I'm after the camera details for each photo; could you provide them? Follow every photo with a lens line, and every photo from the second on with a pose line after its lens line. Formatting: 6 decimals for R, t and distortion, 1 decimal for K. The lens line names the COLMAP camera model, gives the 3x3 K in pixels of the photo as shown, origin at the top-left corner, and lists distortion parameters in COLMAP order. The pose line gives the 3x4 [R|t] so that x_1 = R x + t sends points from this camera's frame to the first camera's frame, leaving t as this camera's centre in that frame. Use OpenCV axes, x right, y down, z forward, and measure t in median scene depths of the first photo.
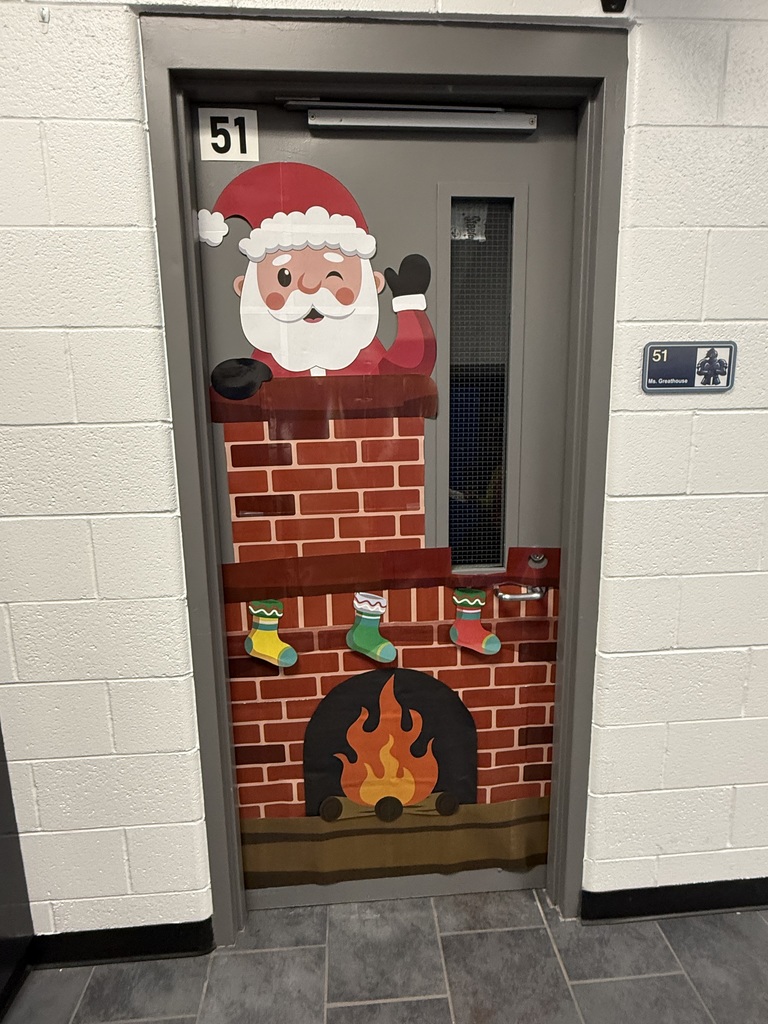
lens RADIAL K [[561.9, 0, 378.5], [0, 561.9, 510.4], [0, 0, 1]] dist [-0.003571, 0.003746]
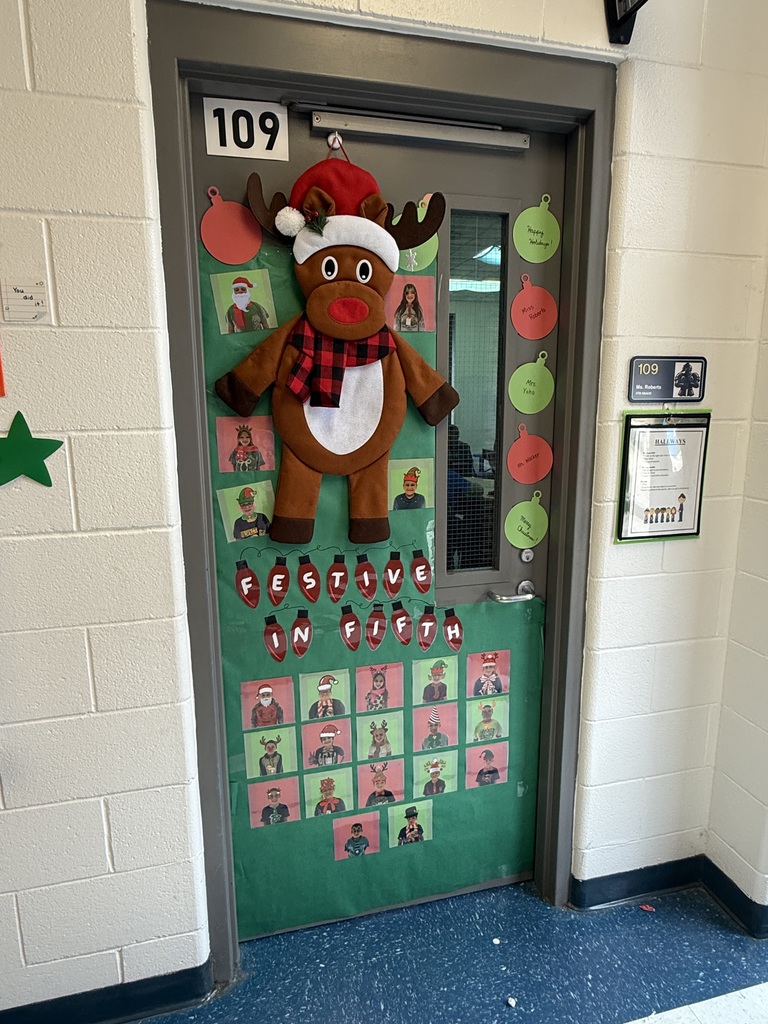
lens RADIAL K [[577.6, 0, 387.1], [0, 577.6, 509.8], [0, 0, 1]] dist [-0.004439, -0.000798]
pose [[0.985643, -0.017277, 0.167954, -0.172257], [0.020018, 0.999692, -0.014642, 0.001355], [-0.167650, 0.017794, 0.985686, -0.000741]]
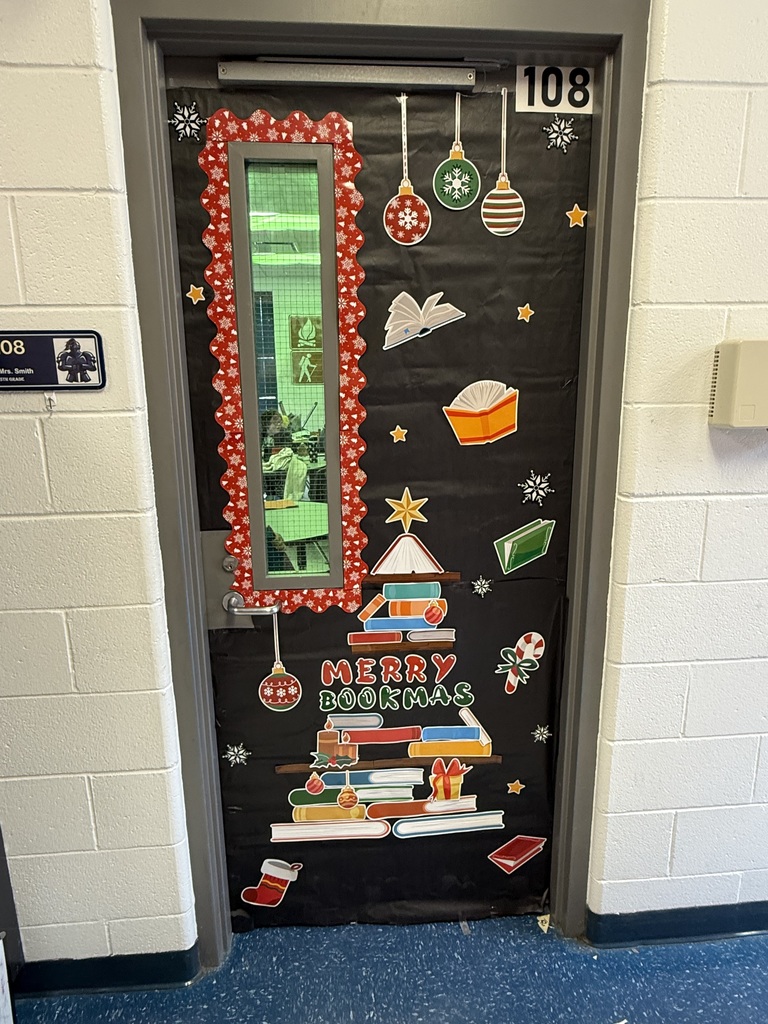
lens RADIAL K [[608.1, 0, 382.2], [0, 608.1, 518.1], [0, 0, 1]] dist [-0.001699, -0.002618]
pose [[0.999855, 0.006162, 0.015853, 1.042166], [-0.006495, 0.999757, 0.021076, -0.041353], [-0.015720, -0.021175, 0.999652, 0.074535]]
